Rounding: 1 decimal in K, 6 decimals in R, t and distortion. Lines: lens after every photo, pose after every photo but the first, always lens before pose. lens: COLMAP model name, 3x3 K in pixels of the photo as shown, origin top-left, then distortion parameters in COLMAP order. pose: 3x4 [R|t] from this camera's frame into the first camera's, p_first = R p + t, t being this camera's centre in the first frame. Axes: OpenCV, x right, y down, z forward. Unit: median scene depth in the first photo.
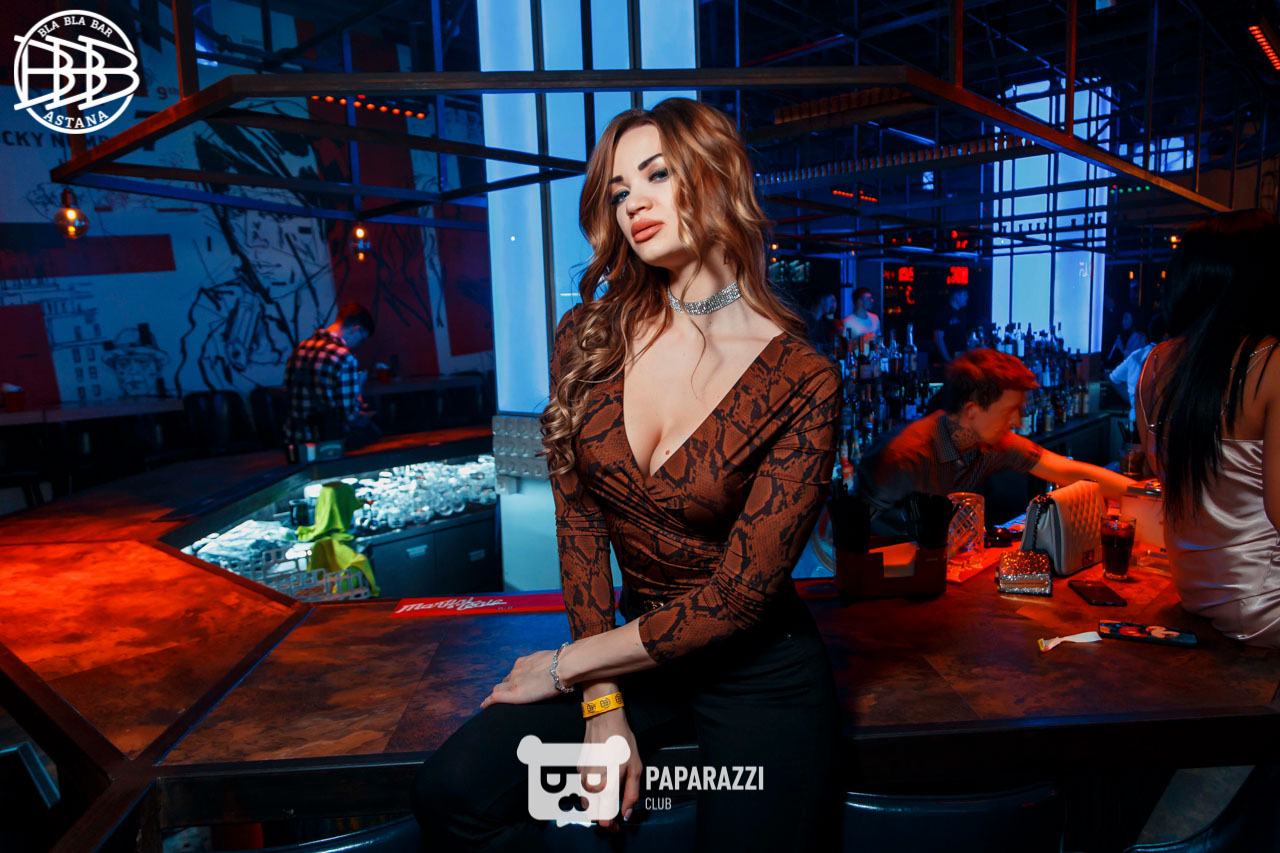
lens RADIAL K [[868.7, 0, 640.0], [0, 868.7, 426.5], [0, 0, 1]] dist [-0.004792, 0.001854]
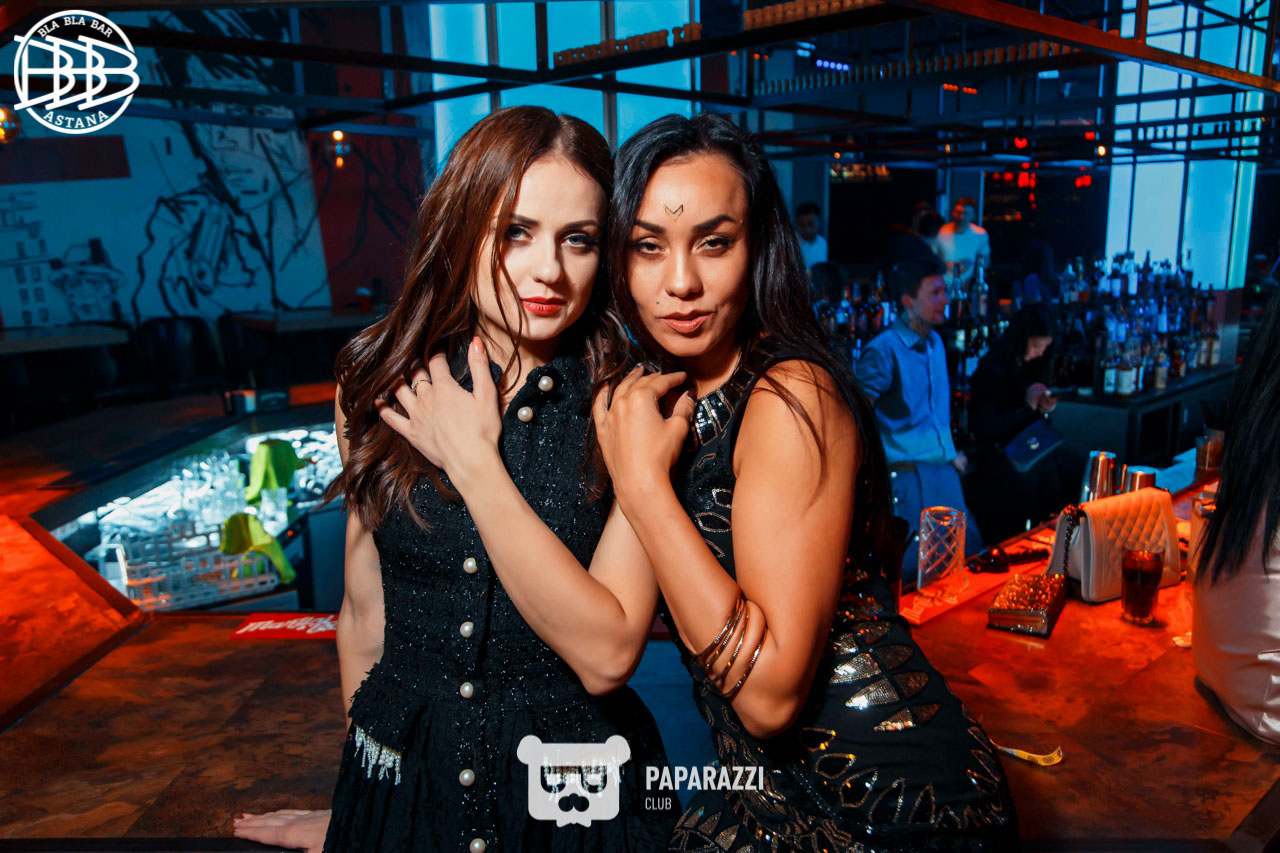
lens RADIAL K [[1010.8, 0, 617.4], [0, 1010.8, 430.0], [0, 0, 1]] dist [-0.005061, 0.000169]
pose [[0.996730, 0.029070, -0.075395, 0.049098], [-0.023362, 0.996871, 0.075510, -0.020754], [0.077354, -0.073502, 0.994291, 0.017306]]
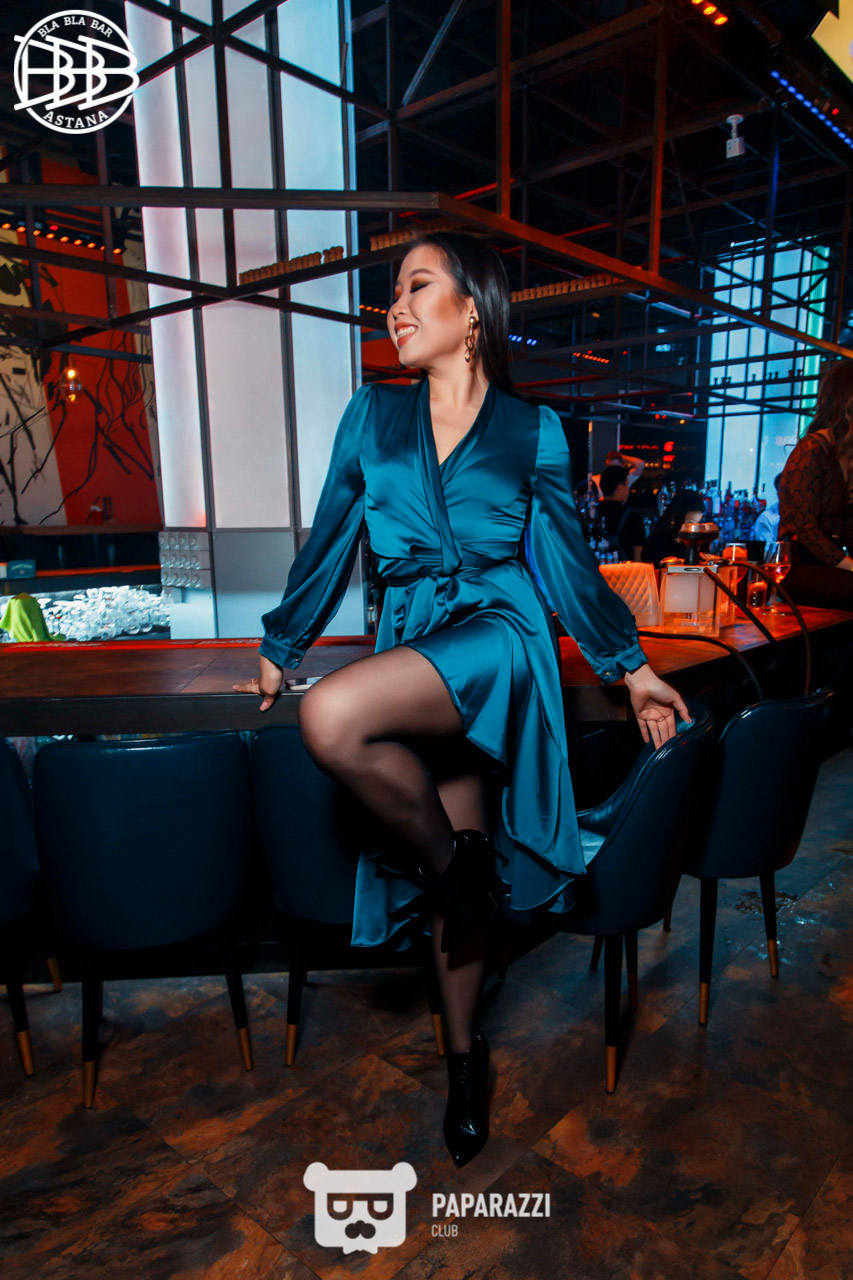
lens RADIAL K [[868.7, 0, 411.9], [0, 868.7, 682.7], [0, 0, 1]] dist [-0.004792, 0.001854]
pose [[0.999517, 0.016878, 0.026089, 0.076661], [-0.019368, 0.994964, 0.098347, 0.039543], [-0.024298, -0.098805, 0.994810, -0.071374]]
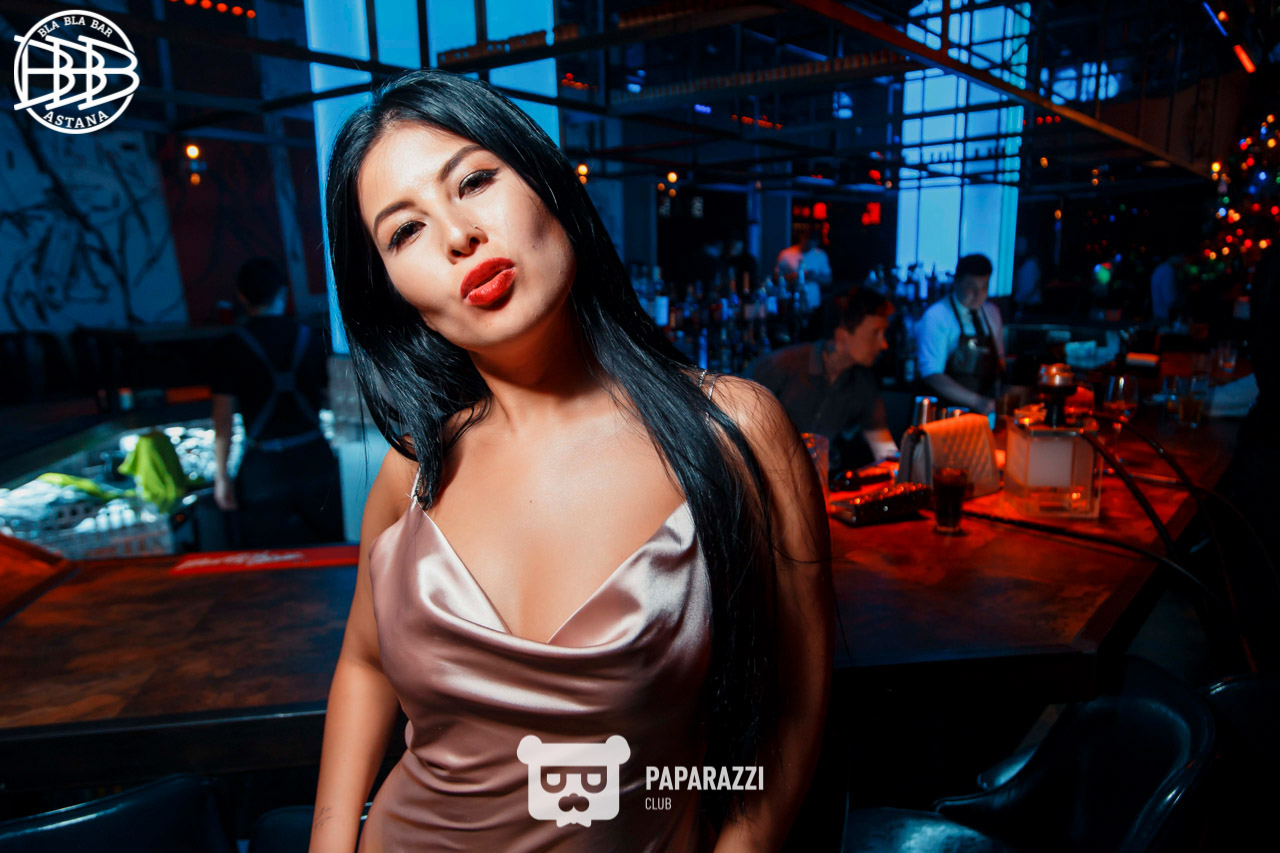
lens RADIAL K [[939.6, 0, 608.1], [0, 939.6, 433.2], [0, 0, 1]] dist [0.024454, 0.001730]
pose [[0.996978, -0.005951, 0.077452, 0.027334], [0.001232, 0.998148, 0.060828, 0.004673], [-0.077670, -0.060549, 0.995139, 0.000857]]
